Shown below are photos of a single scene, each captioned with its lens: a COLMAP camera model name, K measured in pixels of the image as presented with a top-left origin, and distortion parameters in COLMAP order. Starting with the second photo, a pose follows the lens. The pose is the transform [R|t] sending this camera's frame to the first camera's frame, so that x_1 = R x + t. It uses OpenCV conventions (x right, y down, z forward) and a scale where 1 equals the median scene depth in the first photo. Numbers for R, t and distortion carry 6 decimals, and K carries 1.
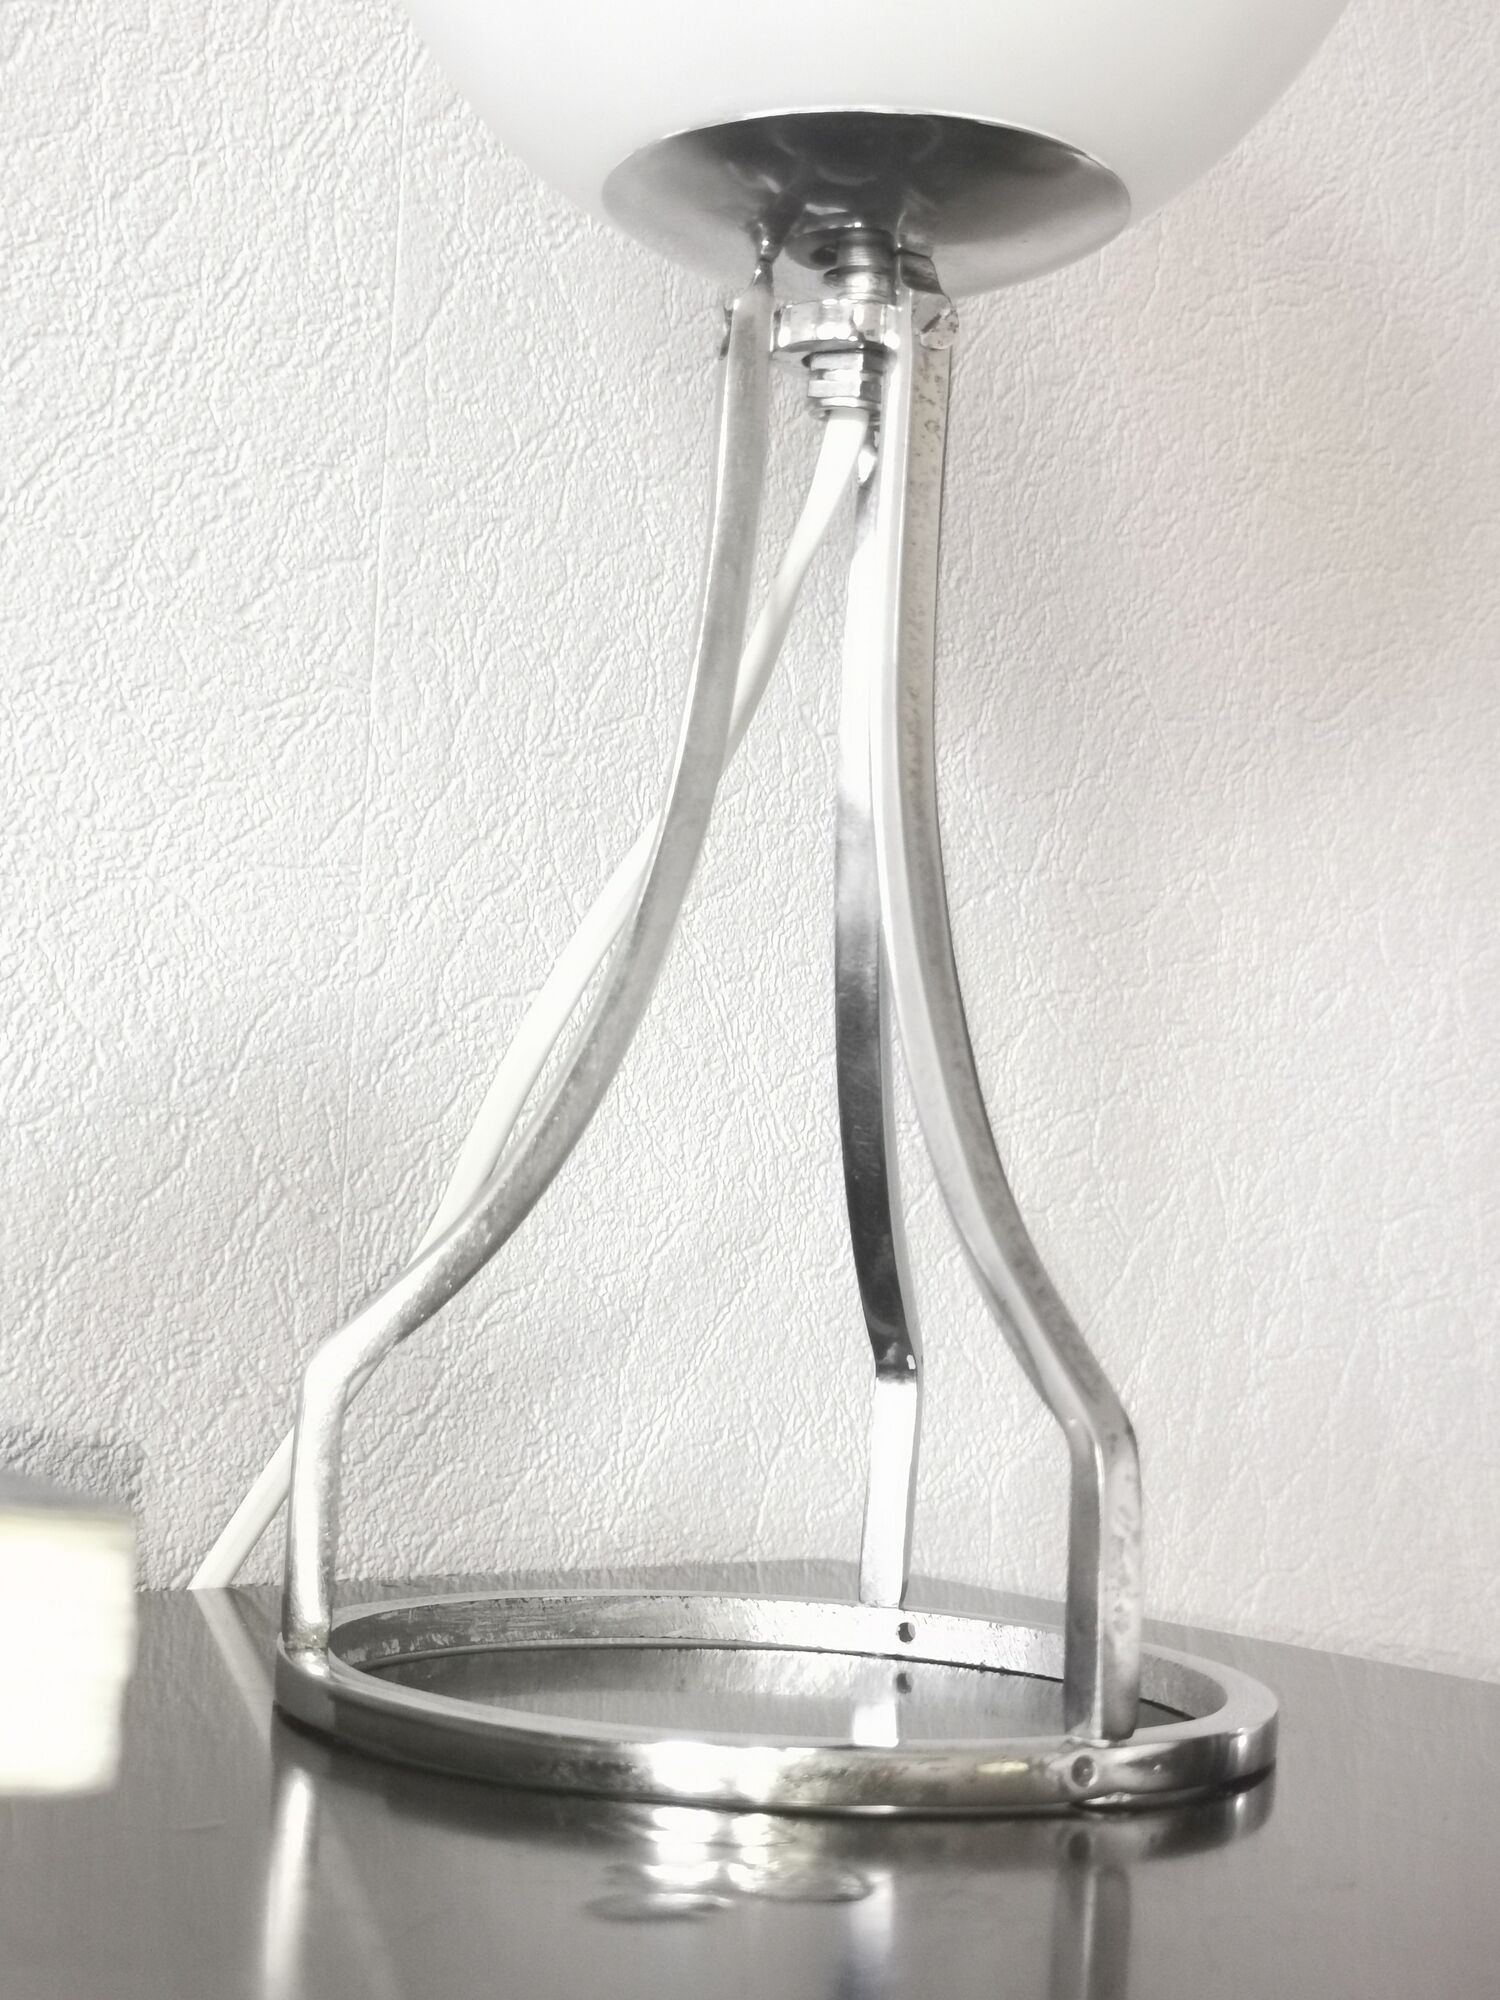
lens RADIAL K [[3076.1, 0, 749.4], [0, 3076.1, 1037.8], [0, 0, 1]] dist [0.019119, 0.000000]
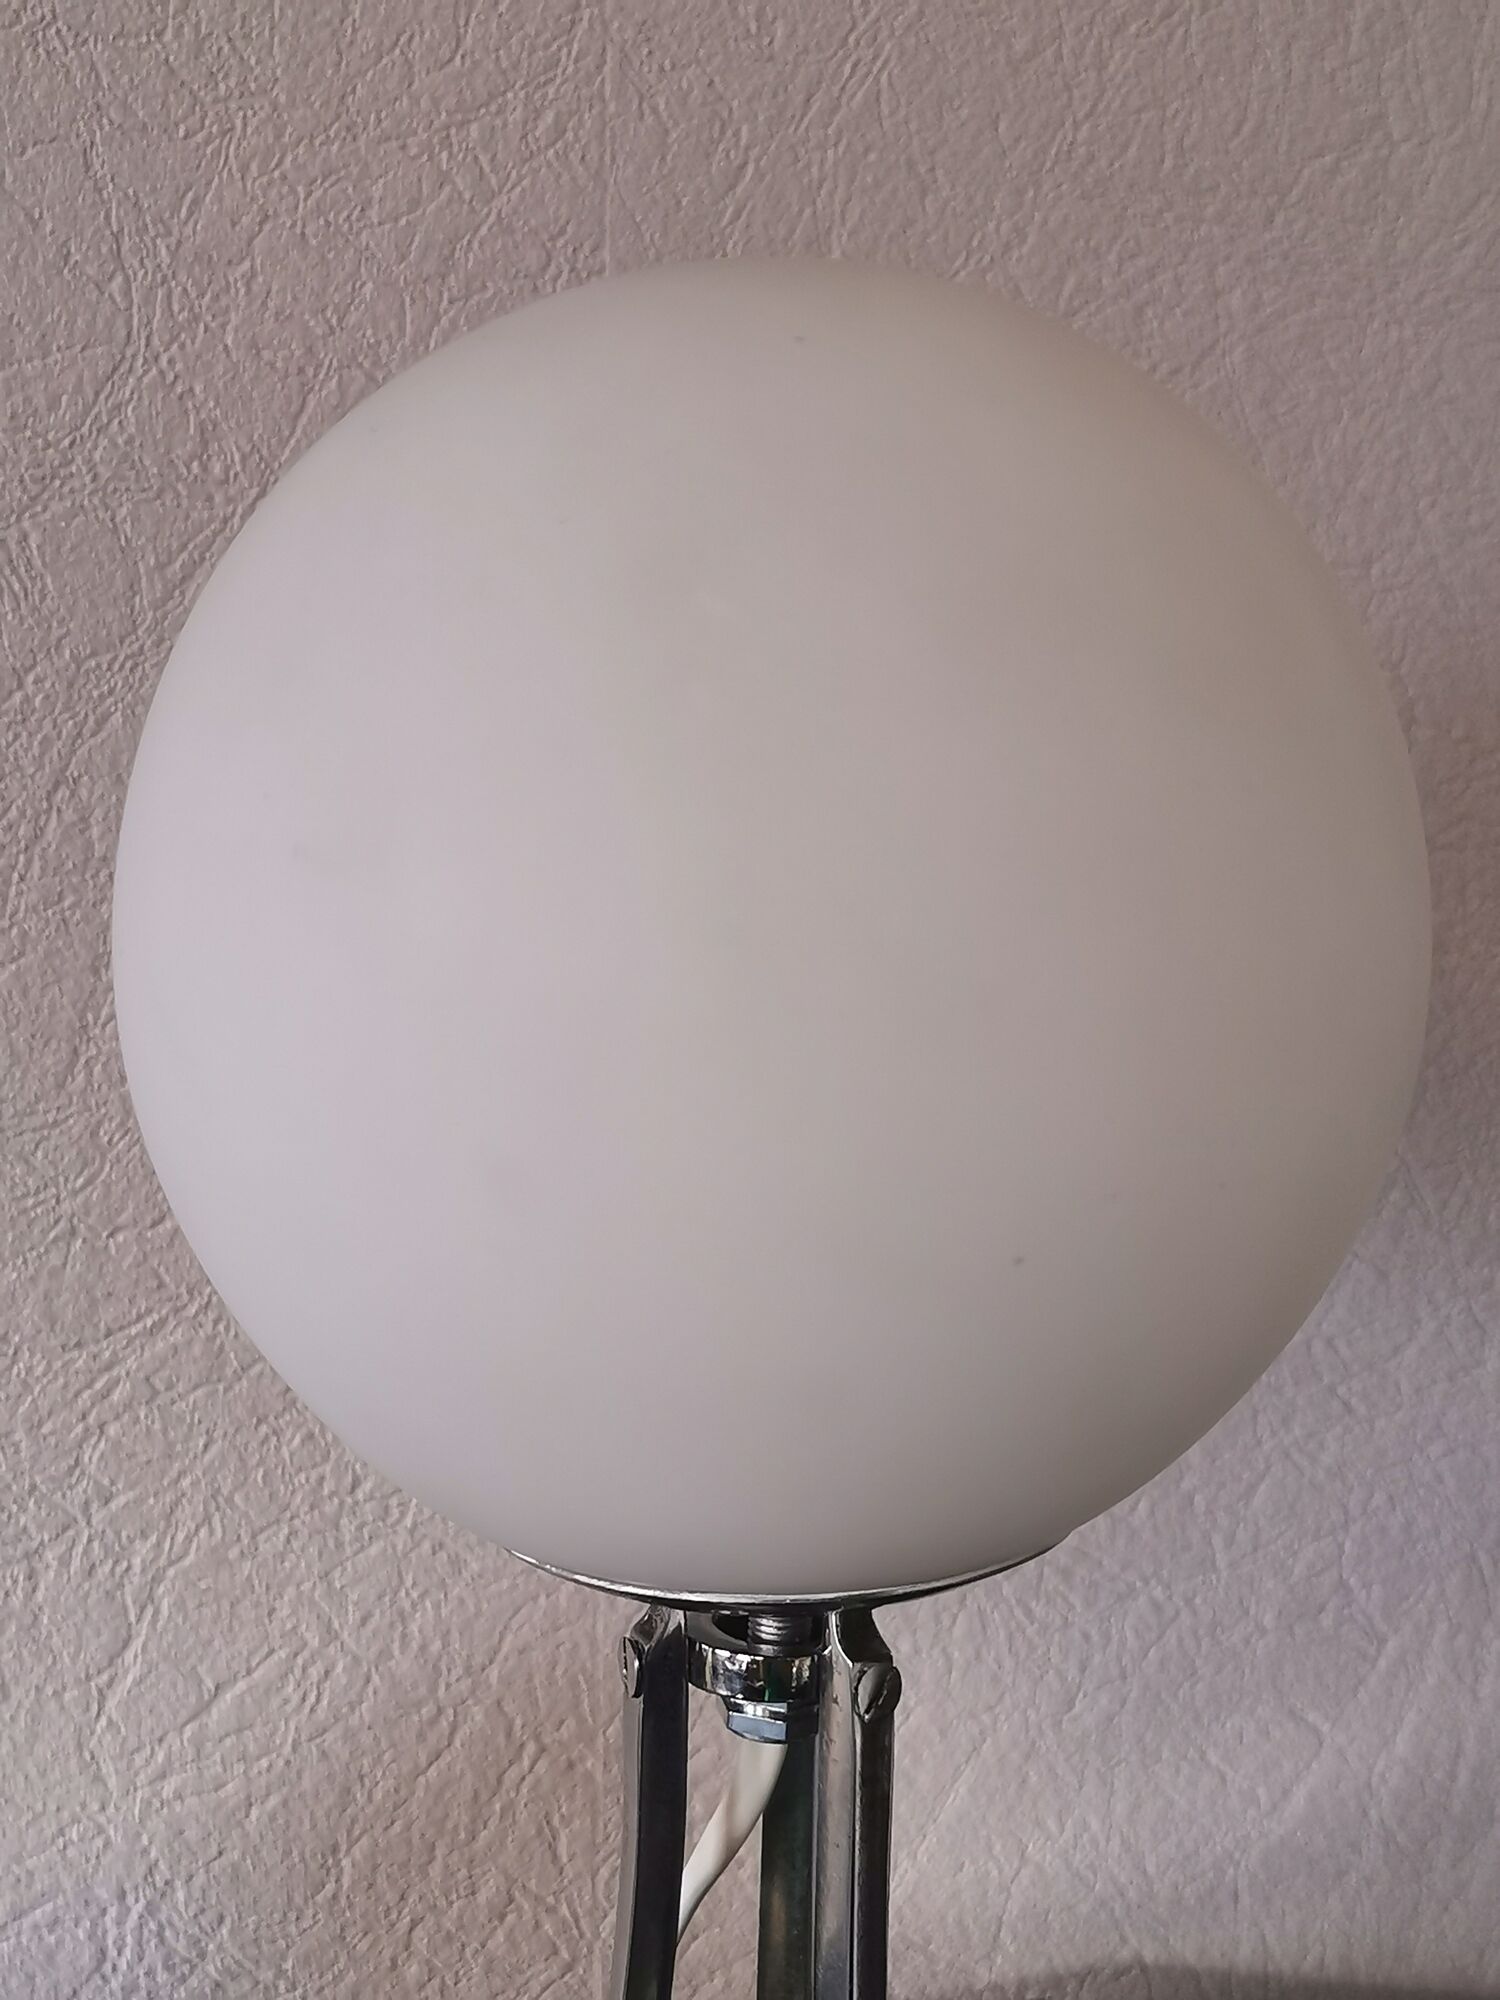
lens RADIAL K [[2722.9, 0, 753.9], [0, 2722.9, 1013.6], [0, 0, 1]] dist [0.017253, 0.000000]
pose [[0.952810, 0.008363, -0.303452, 0.249875], [0.047668, 0.983098, 0.176767, -0.417022], [0.299802, -0.182890, 0.936307, 0.062810]]
